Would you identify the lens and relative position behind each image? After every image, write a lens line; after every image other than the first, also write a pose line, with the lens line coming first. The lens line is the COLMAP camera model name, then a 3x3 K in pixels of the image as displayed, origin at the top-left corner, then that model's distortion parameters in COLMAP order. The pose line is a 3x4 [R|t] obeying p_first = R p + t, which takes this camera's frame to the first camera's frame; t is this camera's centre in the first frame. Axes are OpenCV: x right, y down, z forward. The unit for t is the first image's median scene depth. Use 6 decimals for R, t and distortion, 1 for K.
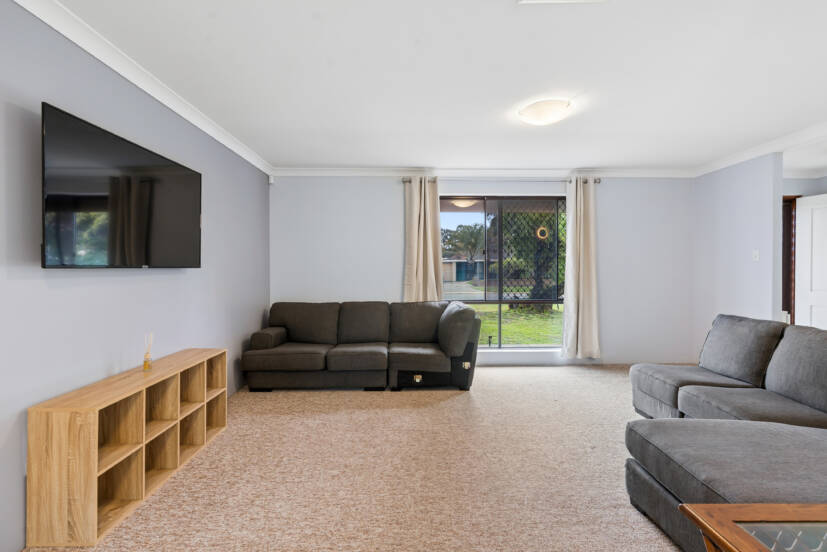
lens RADIAL K [[372.6, 0, 414.3], [0, 372.6, 272.8], [0, 0, 1]] dist [-0.002906, 0.000253]
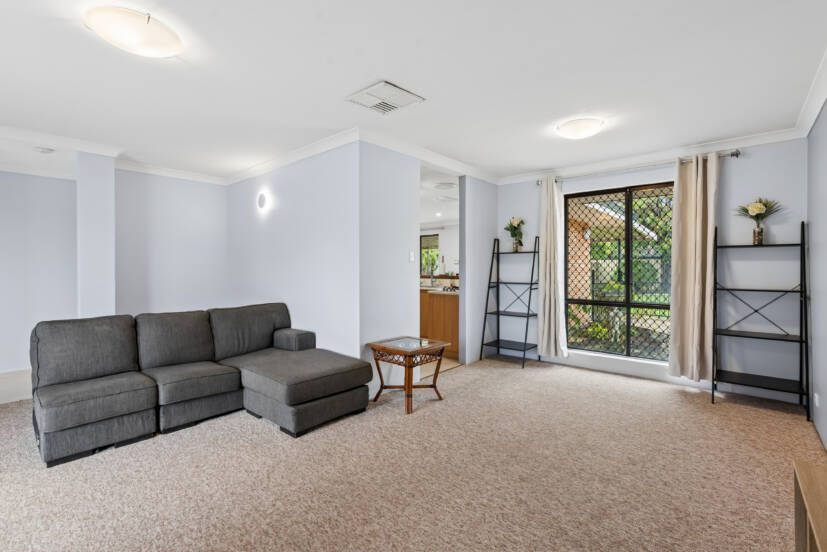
lens RADIAL K [[372.6, 0, 414.3], [0, 372.6, 272.8], [0, 0, 1]] dist [-0.002906, 0.000253]
pose [[-0.735869, -0.006791, 0.677090, -0.358905], [0.010513, 0.999715, 0.021452, -0.010566], [-0.677042, 0.022904, -0.735588, 0.906655]]
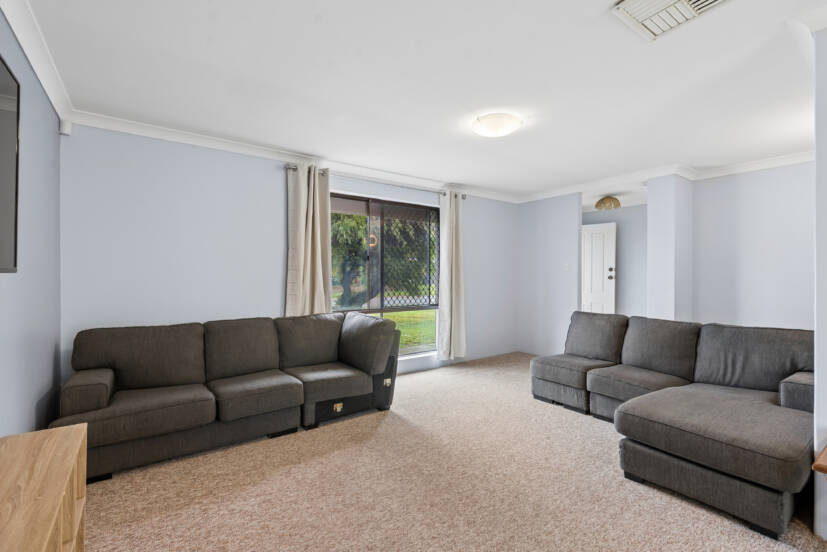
lens RADIAL K [[371.6, 0, 415.1], [0, 371.6, 276.8], [0, 0, 1]] dist [-0.000656, 0.000505]
pose [[0.817884, 0.001300, 0.575381, -0.332938], [0.003136, 0.999973, -0.006717, -0.001938], [-0.575374, 0.007298, 0.817858, 0.224119]]
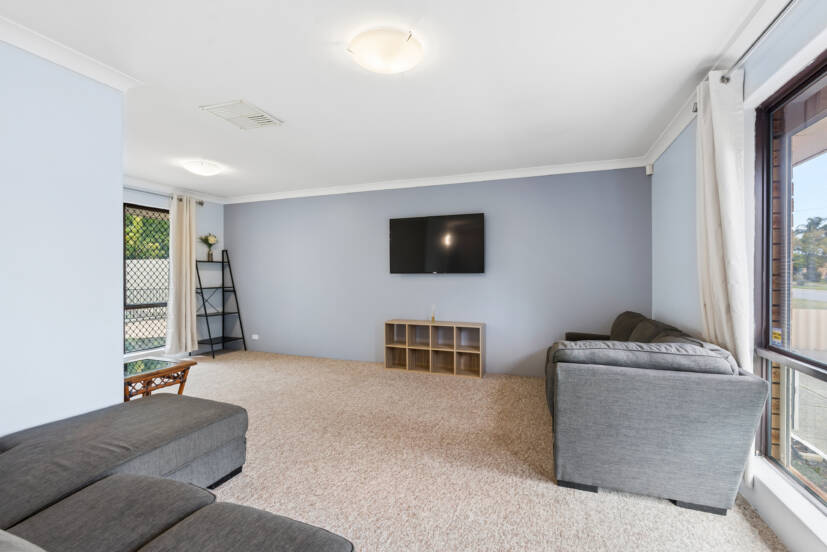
lens RADIAL K [[371.6, 0, 415.1], [0, 371.6, 276.8], [0, 0, 1]] dist [-0.000656, 0.000505]
pose [[-0.377753, 0.005964, -0.925887, 0.777109], [-0.008484, 0.999915, 0.009902, -0.008470], [0.925867, 0.011596, -0.377670, 1.036290]]
